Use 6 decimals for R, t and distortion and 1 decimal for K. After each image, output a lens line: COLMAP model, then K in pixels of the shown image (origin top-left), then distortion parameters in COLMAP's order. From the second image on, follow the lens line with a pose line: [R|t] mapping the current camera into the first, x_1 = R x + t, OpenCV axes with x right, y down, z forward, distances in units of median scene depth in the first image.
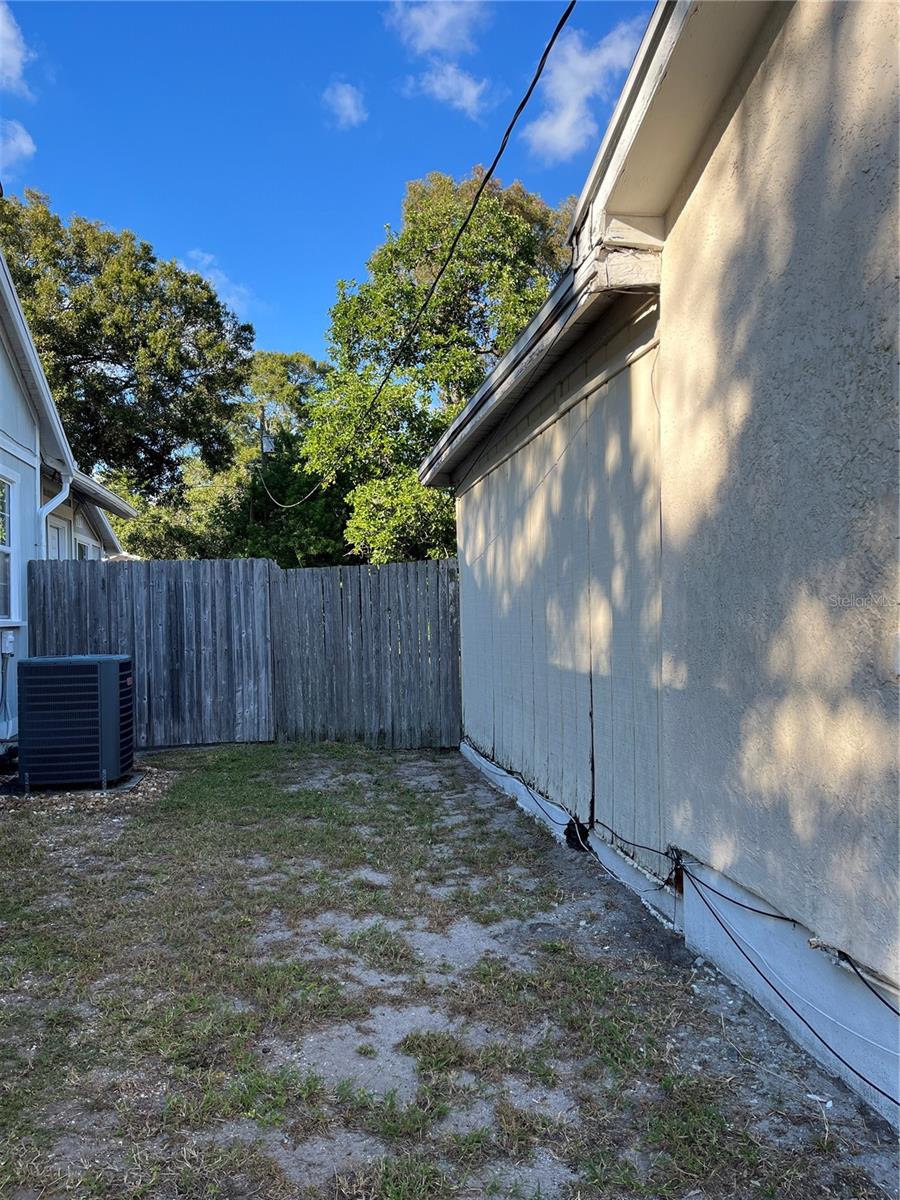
lens RADIAL K [[910.5, 0, 442.8], [0, 910.5, 604.8], [0, 0, 1]] dist [0.067404, -0.091242]
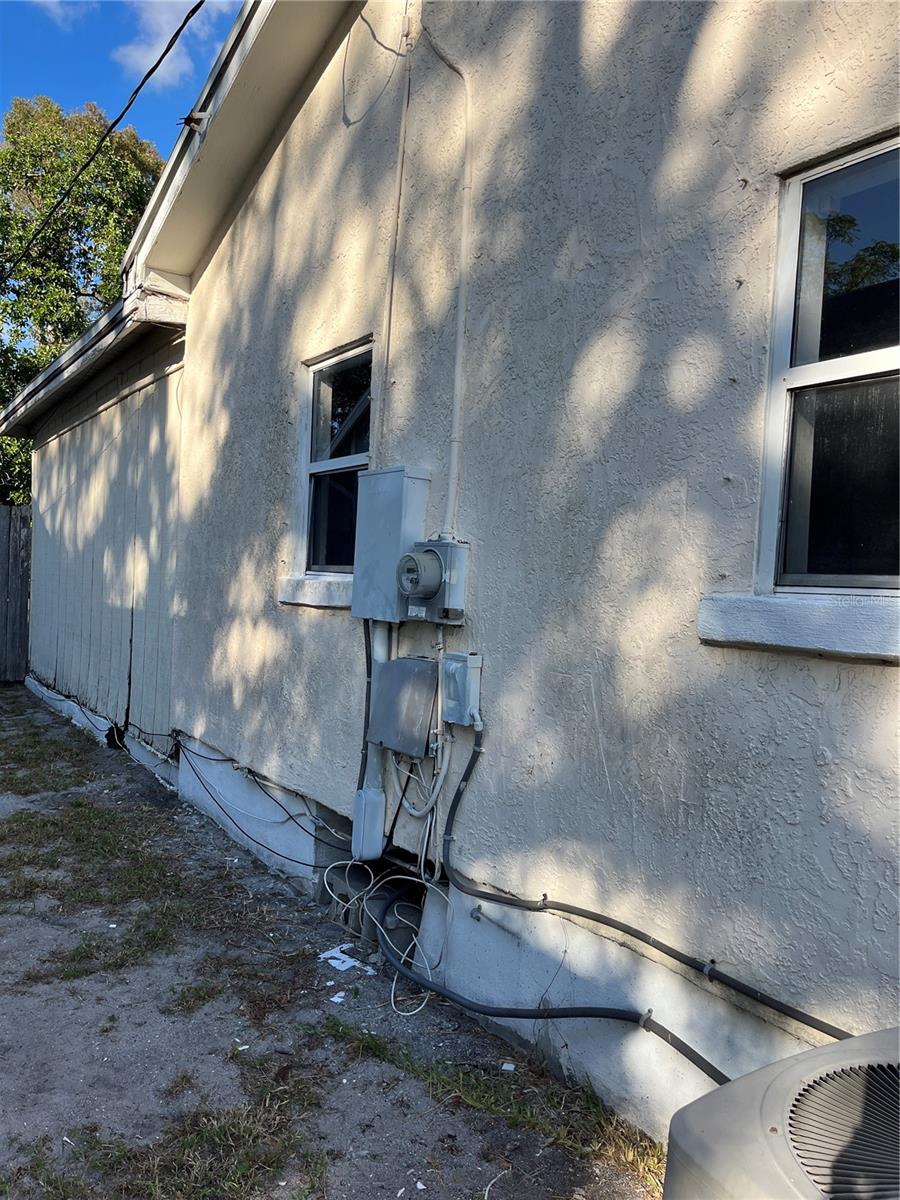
lens RADIAL K [[910.5, 0, 442.2], [0, 910.5, 612.9], [0, 0, 1]] dist [0.067404, -0.091242]
pose [[0.910878, 0.048327, 0.409835, 0.037797], [-0.067627, 0.997174, 0.032720, 0.011383], [-0.407096, -0.057520, 0.911572, -0.401286]]
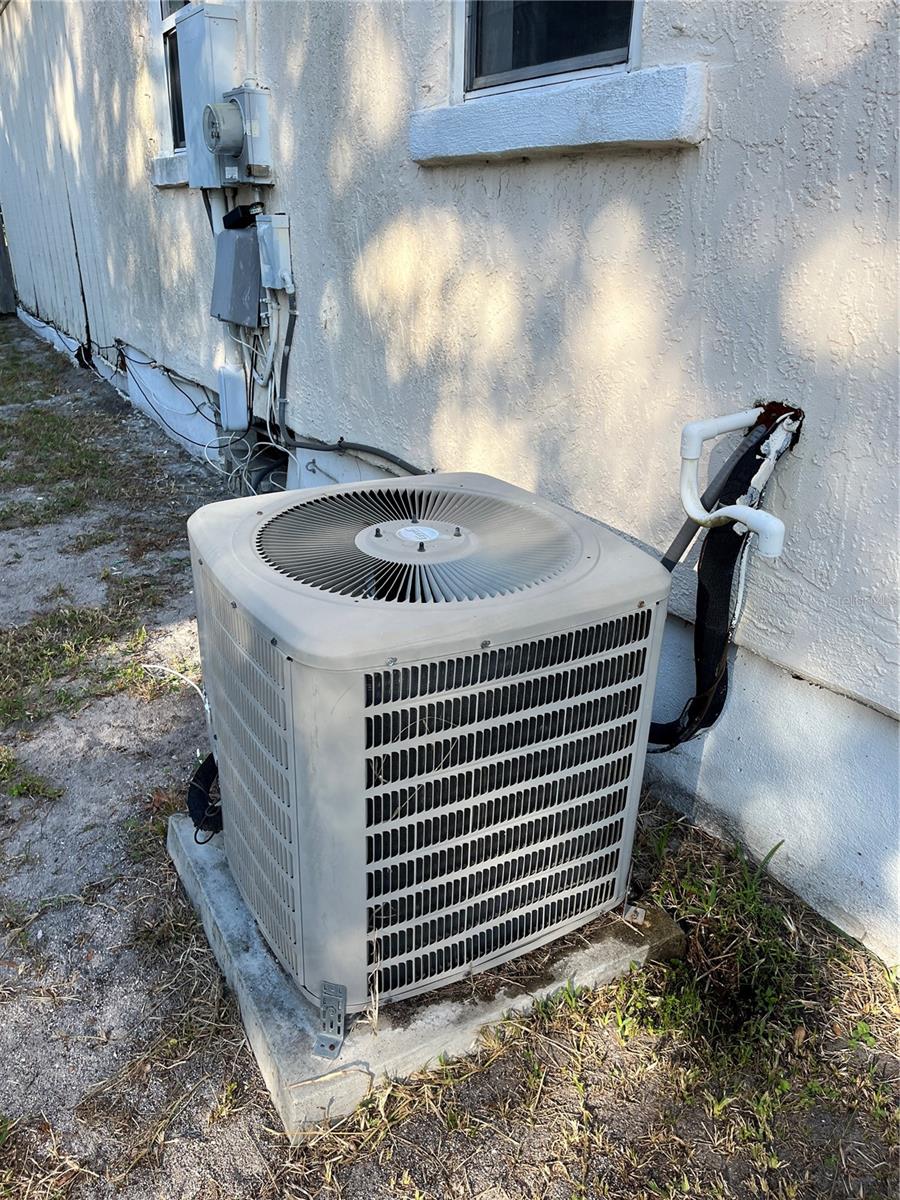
lens RADIAL K [[910.5, 0, 441.7], [0, 910.5, 628.4], [0, 0, 1]] dist [0.067404, -0.091242]
pose [[0.939260, -0.127668, 0.318577, 0.196743], [-0.018277, 0.908315, 0.417887, 0.055985], [-0.342719, -0.398327, 0.850811, -0.558310]]
